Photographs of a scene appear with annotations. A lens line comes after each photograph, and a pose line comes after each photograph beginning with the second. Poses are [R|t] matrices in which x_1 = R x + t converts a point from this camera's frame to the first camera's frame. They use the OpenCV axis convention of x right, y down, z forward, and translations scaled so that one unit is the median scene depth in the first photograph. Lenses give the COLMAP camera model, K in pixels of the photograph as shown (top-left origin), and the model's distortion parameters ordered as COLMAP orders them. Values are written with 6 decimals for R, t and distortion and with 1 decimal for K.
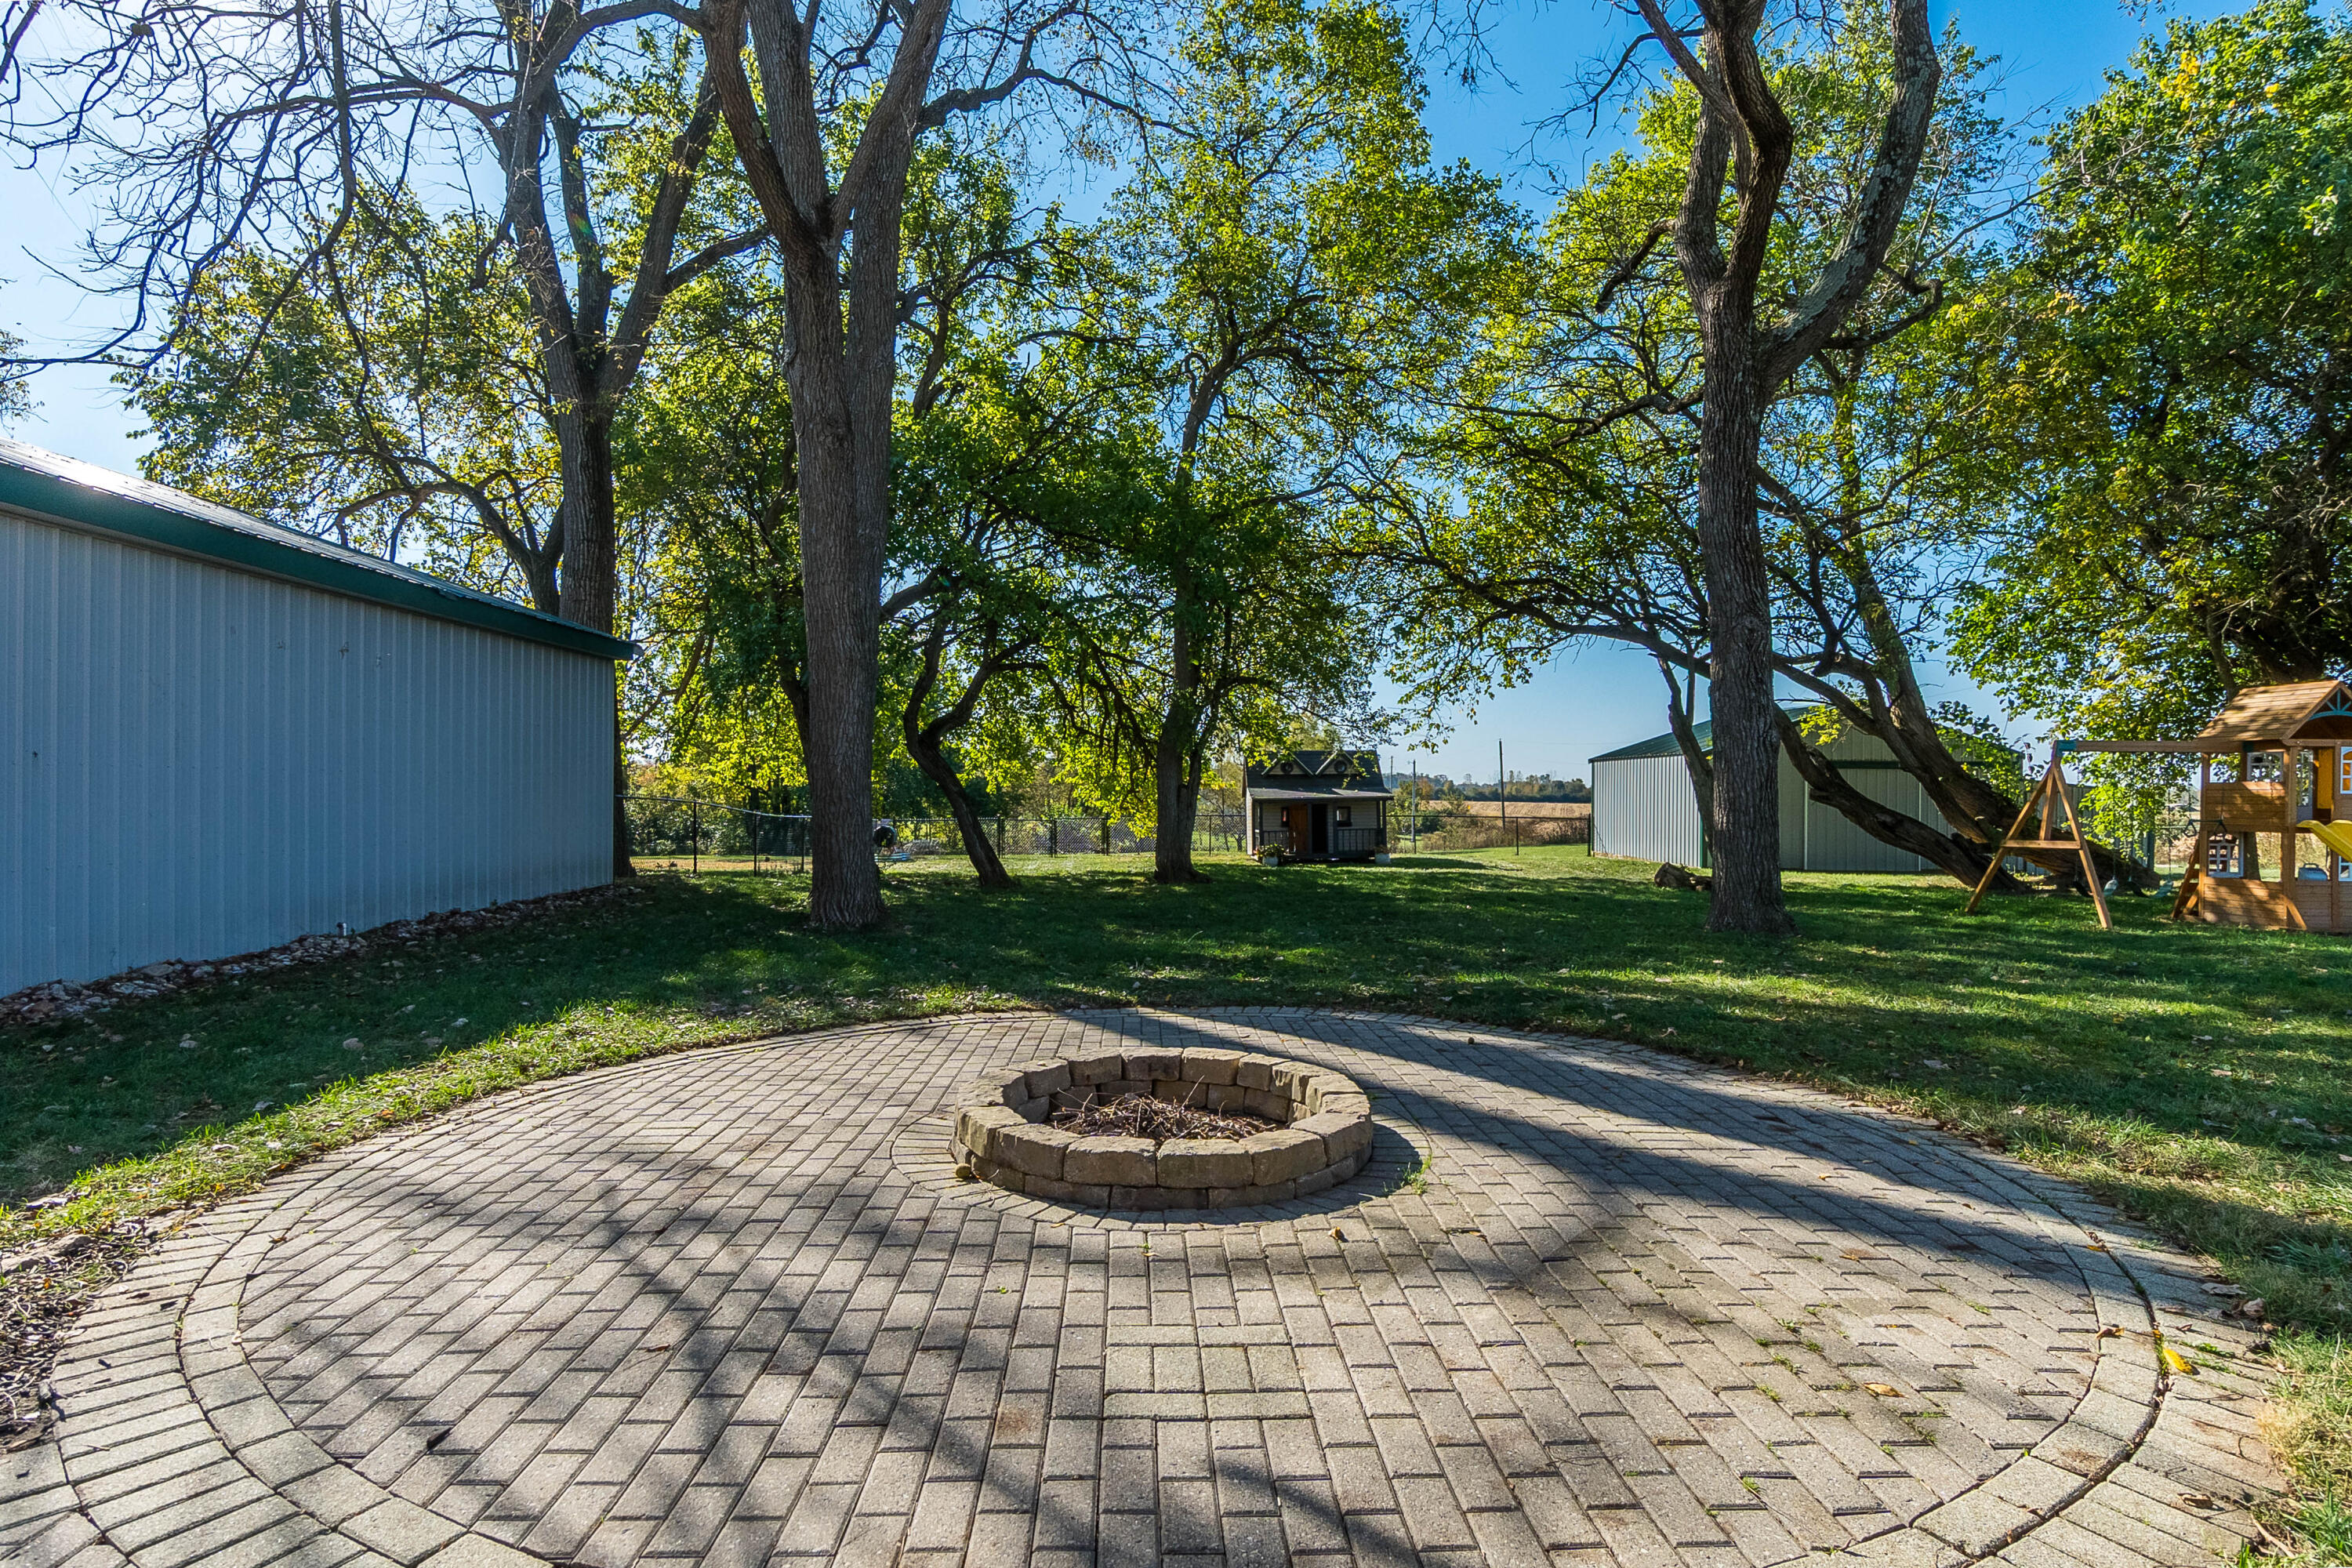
lens RADIAL K [[1203.6, 0, 1176.0], [0, 1203.6, 784.0], [0, 0, 1]] dist [0.009497, -0.000287]
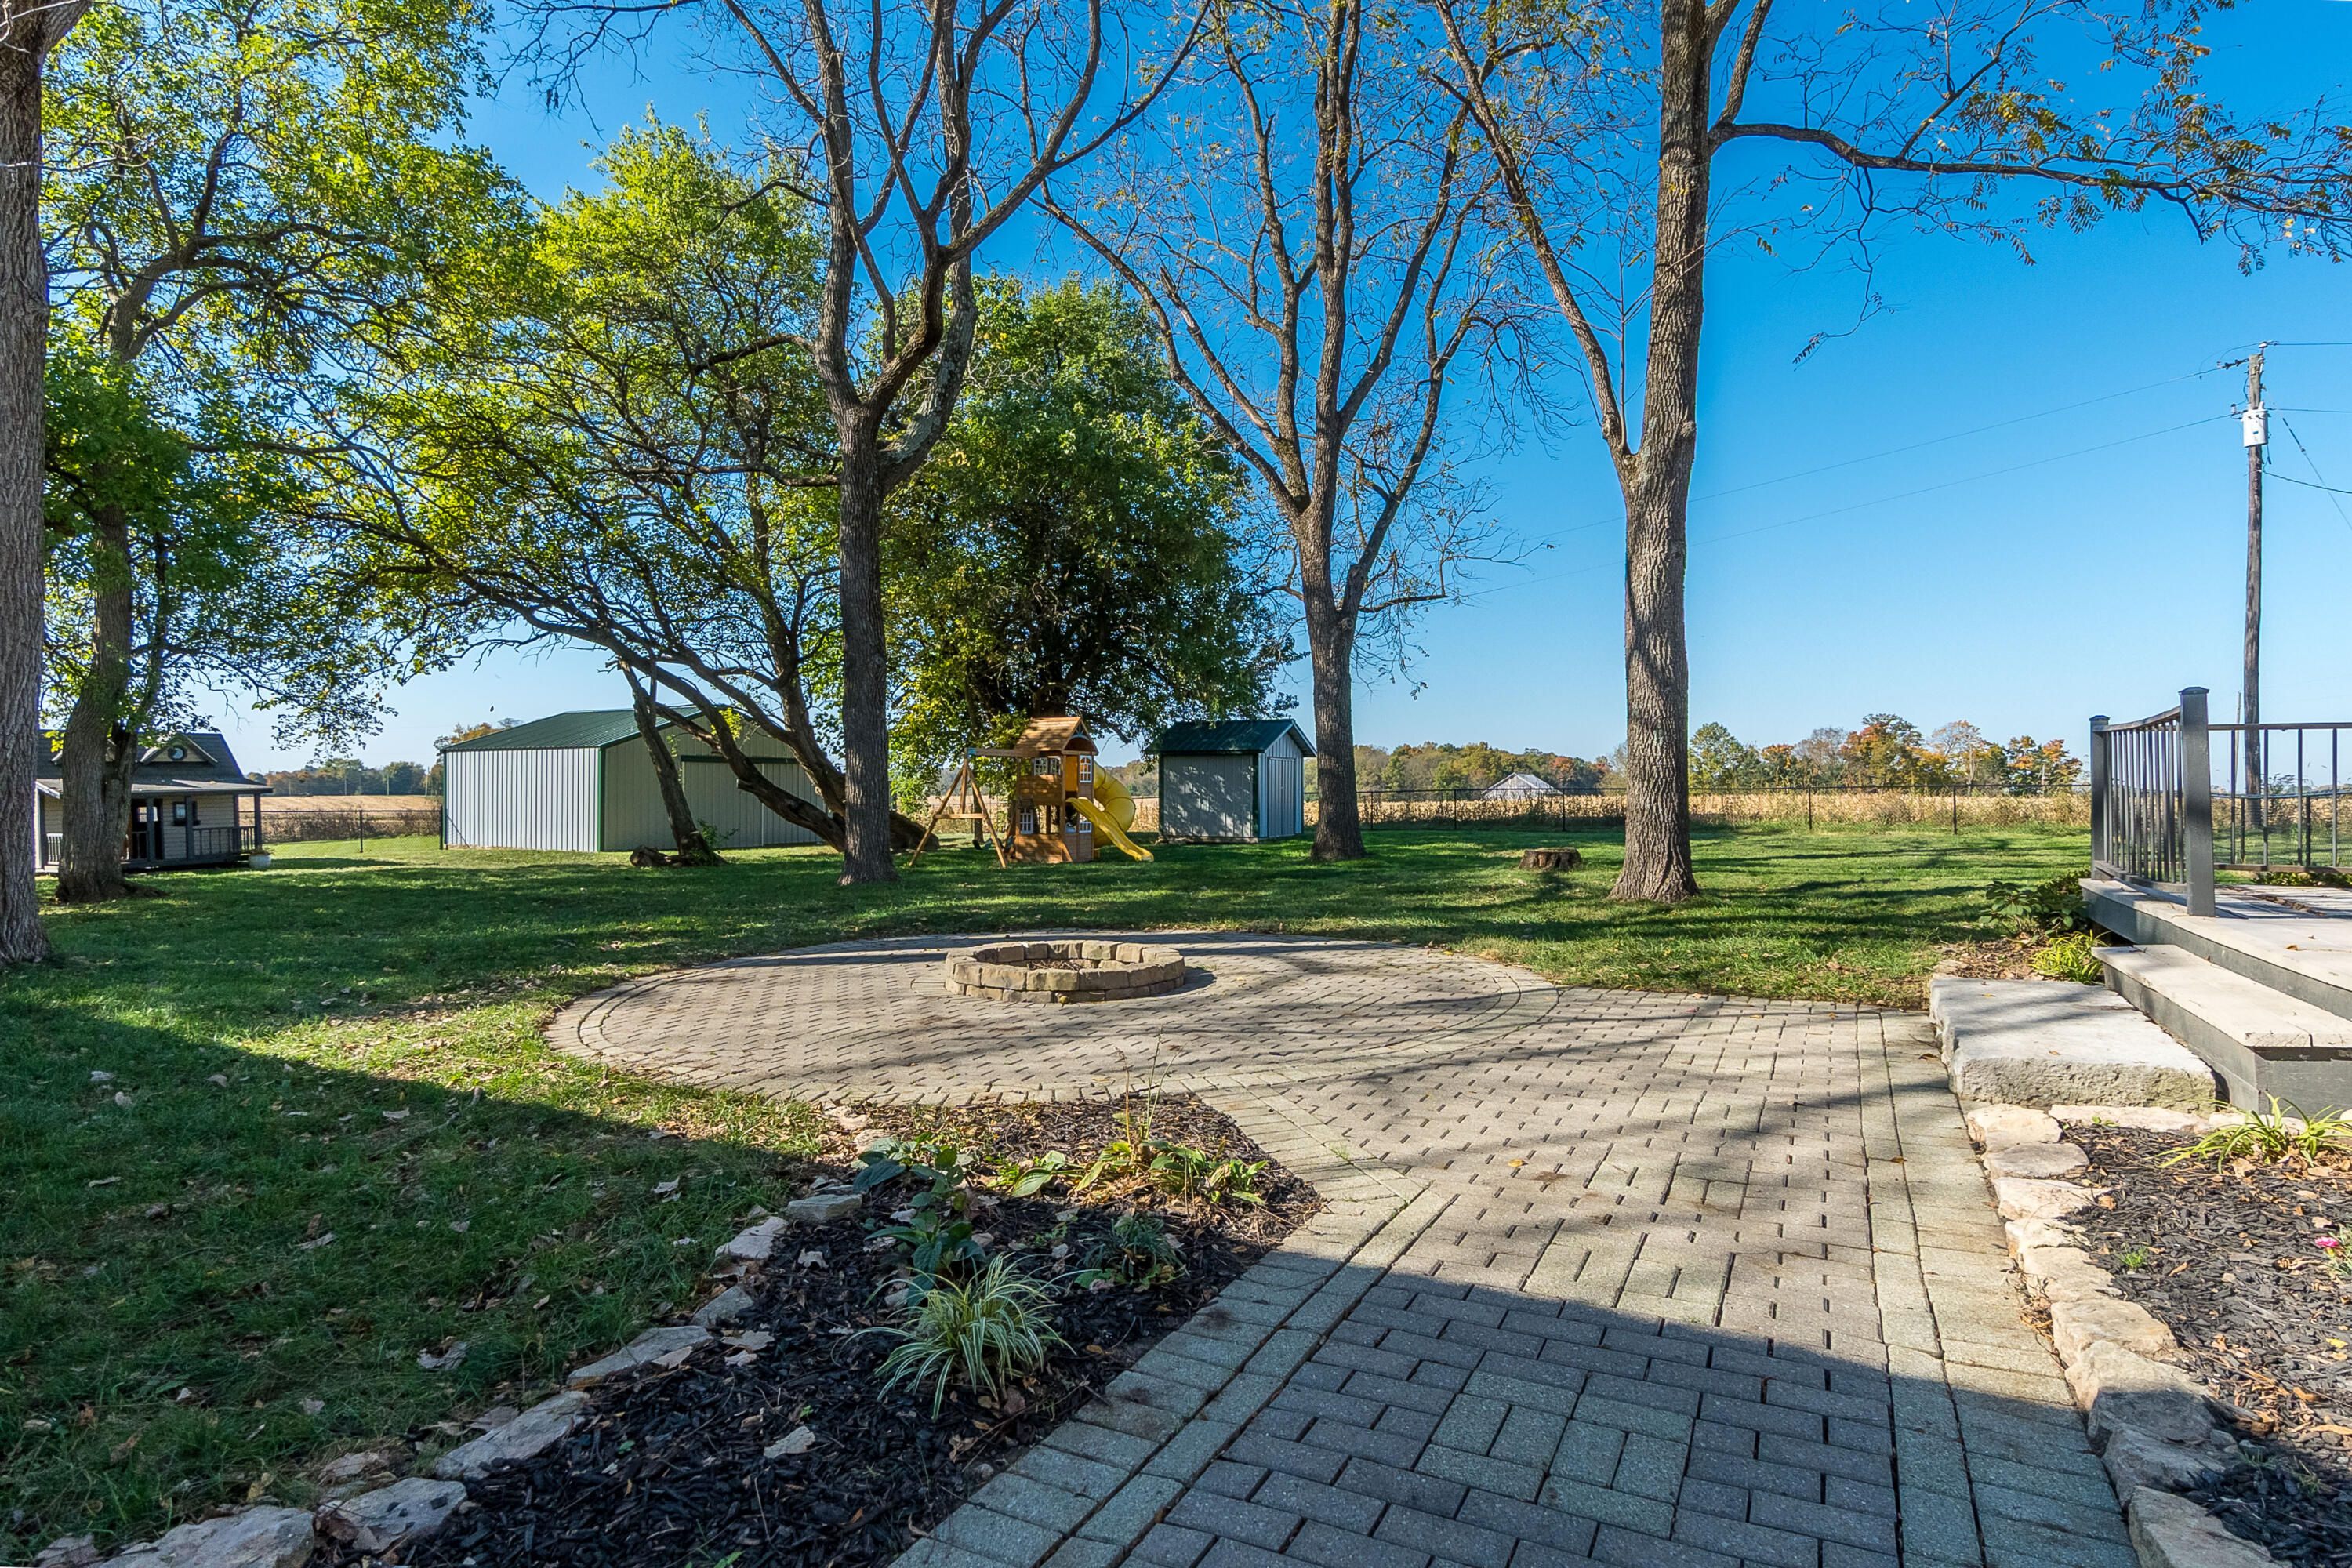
lens RADIAL K [[1203.6, 0, 1176.0], [0, 1203.6, 784.0], [0, 0, 1]] dist [0.009497, -0.000287]
pose [[0.515203, -0.002630, 0.857064, -0.287688], [-0.003775, 0.999979, 0.005338, 0.000058], [-0.857060, -0.005986, 0.515182, -0.003490]]
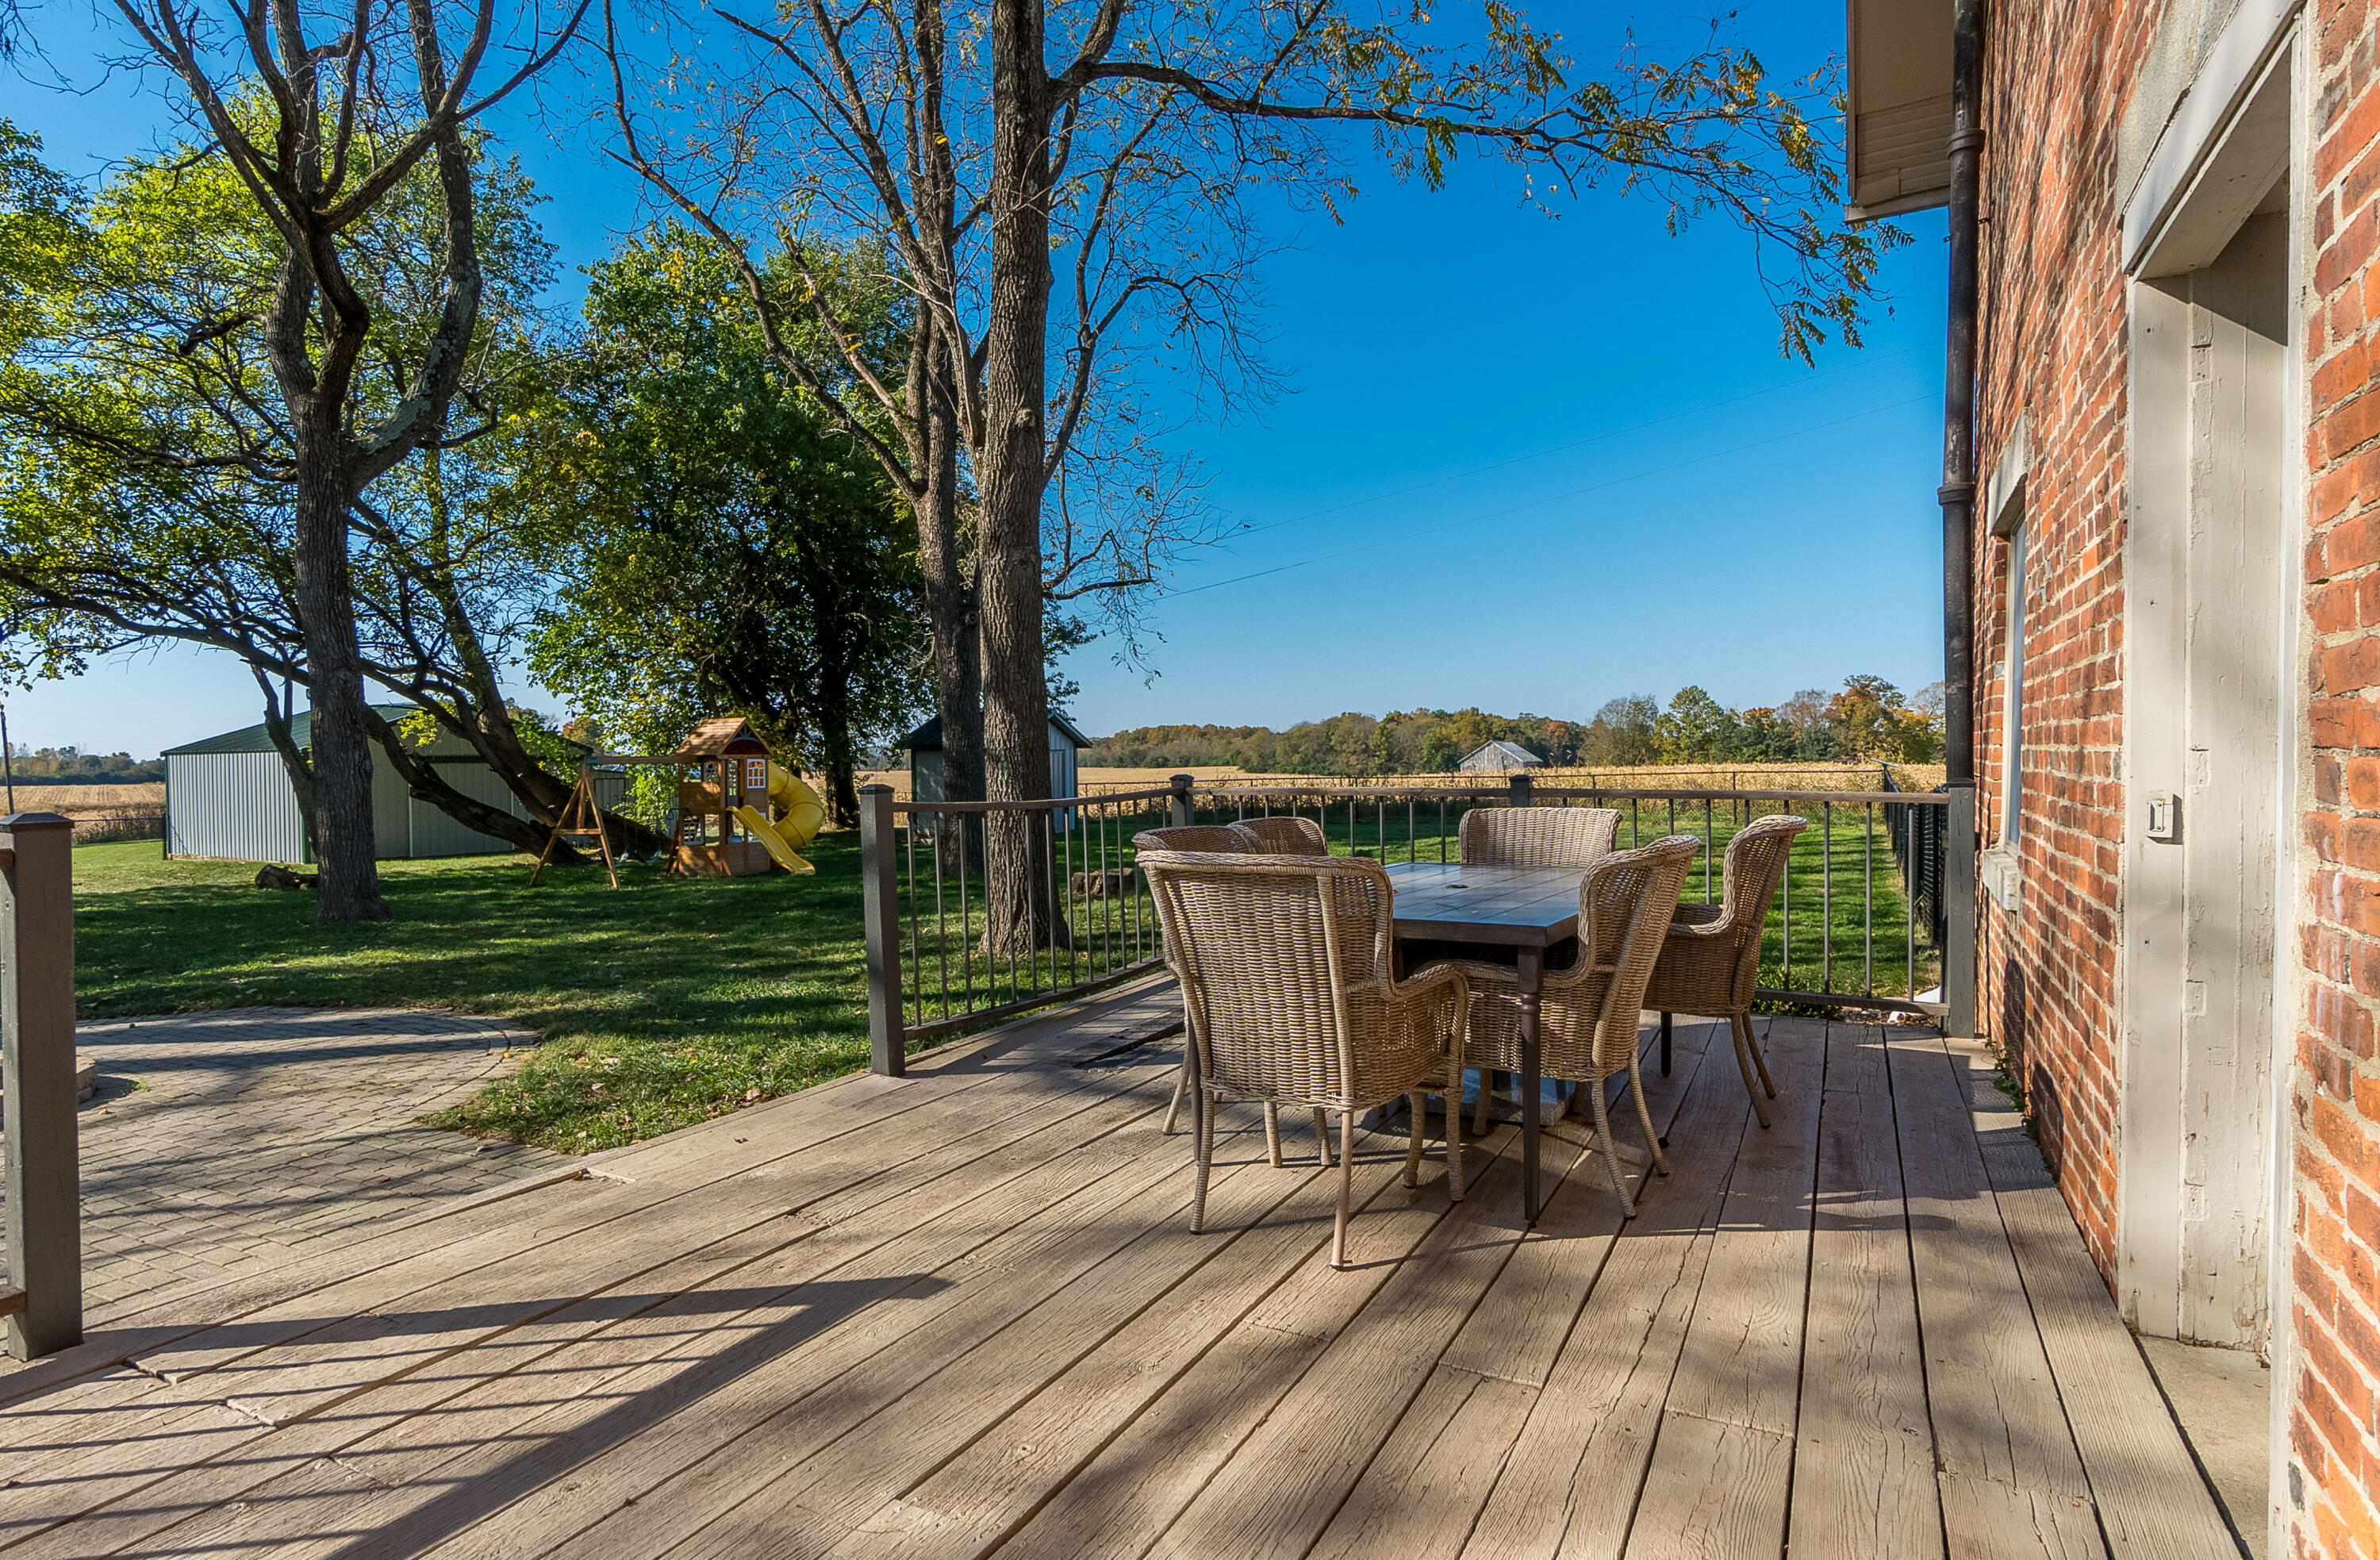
lens RADIAL K [[1235.2, 0, 1190.0], [0, 1235.2, 780.0], [0, 0, 1]] dist [-0.004117, 0.000406]
pose [[0.507657, -0.028698, 0.861081, -0.097086], [0.009651, 0.999572, 0.027624, -0.027451], [-0.861505, -0.005713, 0.507717, -0.214273]]
